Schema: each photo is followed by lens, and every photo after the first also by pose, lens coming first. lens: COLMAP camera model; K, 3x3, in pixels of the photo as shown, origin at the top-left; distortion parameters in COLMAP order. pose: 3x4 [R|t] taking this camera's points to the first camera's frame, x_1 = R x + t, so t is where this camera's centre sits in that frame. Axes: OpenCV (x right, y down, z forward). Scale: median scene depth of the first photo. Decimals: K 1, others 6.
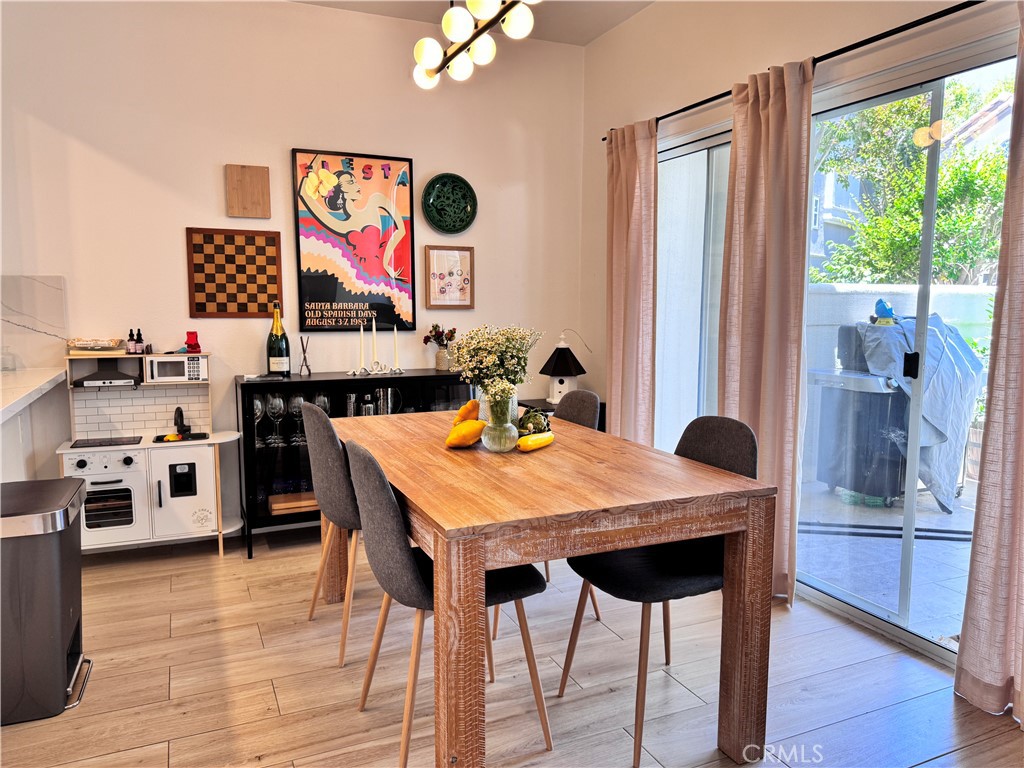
lens RADIAL K [[739.9, 0, 512.0], [0, 739.9, 384.0], [0, 0, 1]] dist [0.109006, -0.185511]
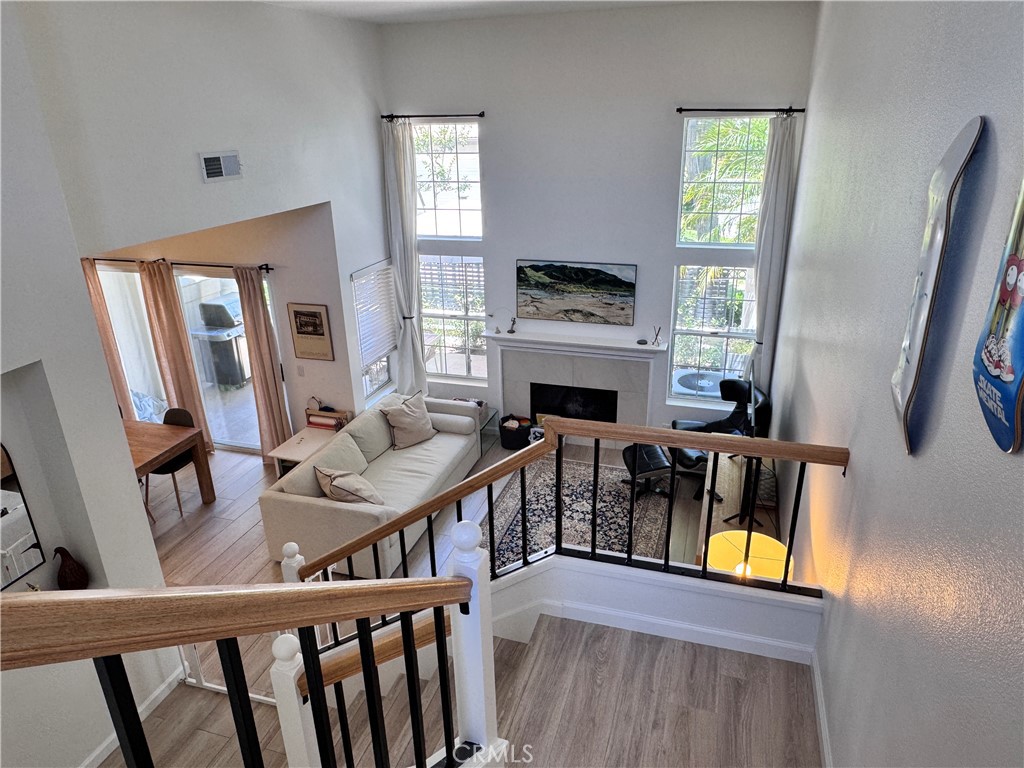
lens RADIAL K [[679.4, 0, 512.0], [0, 679.4, 384.0], [0, 0, 1]] dist [-0.017686, 0.000513]
pose [[0.664403, -0.297145, 0.685765, -0.420537], [0.109613, 0.946386, 0.303874, -0.458936], [-0.739292, -0.126726, 0.661353, -1.140219]]
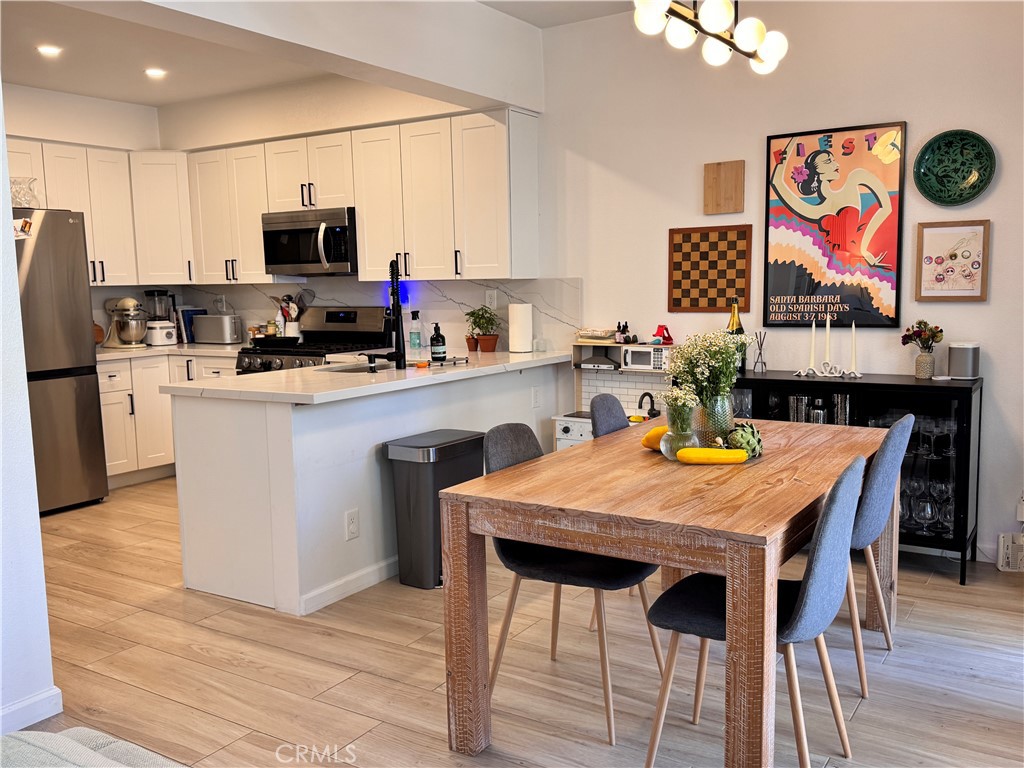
lens RADIAL K [[898.9, 0, 512.0], [0, 898.9, 384.0], [0, 0, 1]] dist [0.154579, -0.307208]
pose [[0.535352, 0.082057, -0.840634, 0.546206], [-0.070857, 0.996124, 0.052110, -0.035543], [0.841652, 0.031667, 0.539091, 0.102159]]
